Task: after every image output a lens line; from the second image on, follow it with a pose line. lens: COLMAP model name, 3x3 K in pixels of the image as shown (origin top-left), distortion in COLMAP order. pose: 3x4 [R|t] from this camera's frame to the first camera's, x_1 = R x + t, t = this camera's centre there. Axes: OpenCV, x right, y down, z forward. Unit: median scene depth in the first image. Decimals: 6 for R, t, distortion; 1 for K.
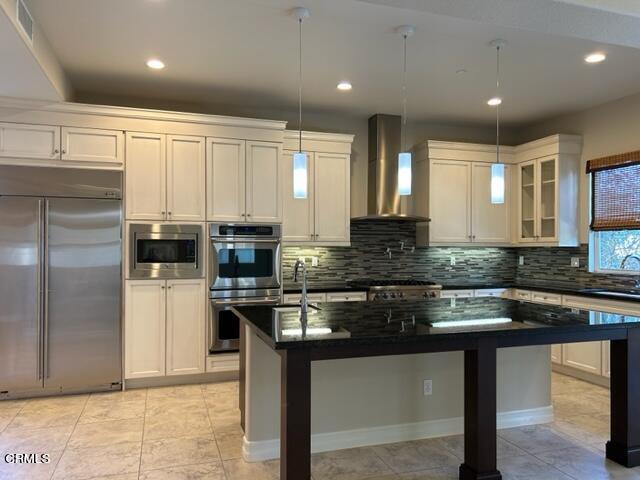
lens RADIAL K [[484.1, 0, 322.1], [0, 484.1, 243.1], [0, 0, 1]] dist [0.052221, -0.064266]
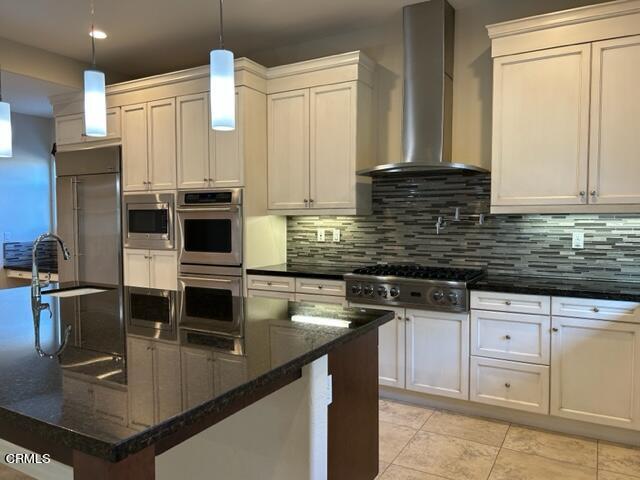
lens RADIAL K [[484.1, 0, 322.1], [0, 484.1, 243.1], [0, 0, 1]] dist [0.052221, -0.064266]
pose [[0.674755, 0.034759, -0.737223, 0.590886], [0.012756, 0.998192, 0.058739, 0.005956], [0.737932, -0.049038, 0.673092, 0.530802]]
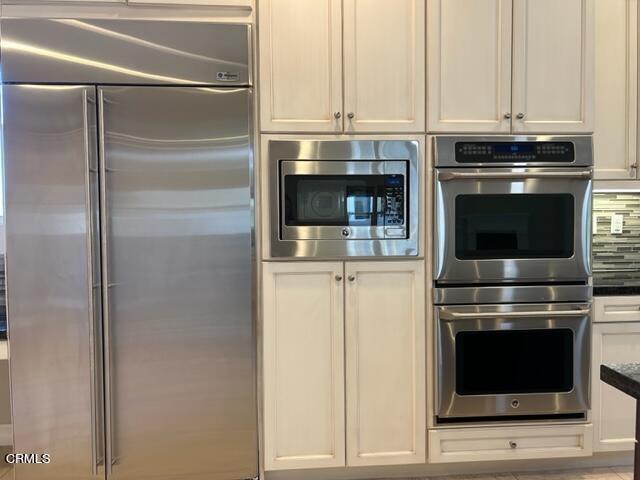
lens RADIAL K [[485.1, 0, 321.8], [0, 485.1, 237.3], [0, 0, 1]] dist [0.042359, -0.052091]
pose [[0.968847, -0.000458, -0.247658, -0.204716], [0.013473, 0.998615, 0.050860, 0.024943], [0.247292, -0.052613, 0.967512, 0.495828]]
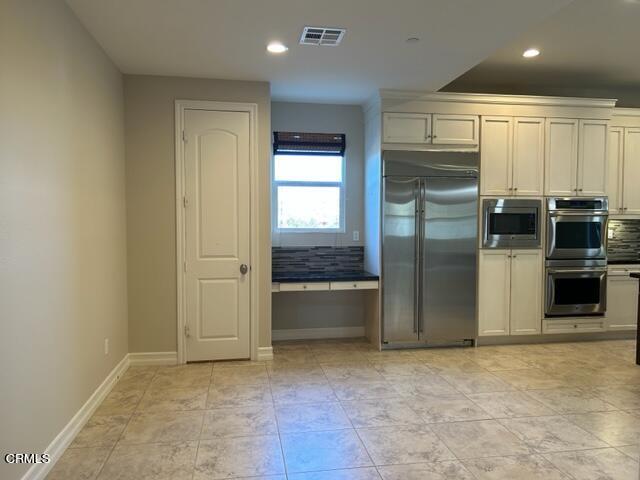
lens RADIAL K [[484.1, 0, 322.1], [0, 484.1, 243.1], [0, 0, 1]] dist [0.052221, -0.064266]
pose [[0.987958, 0.006839, -0.154569, -0.517861], [0.001675, 0.998492, 0.054880, -0.001244], [0.154711, -0.054478, 0.986457, -0.145516]]
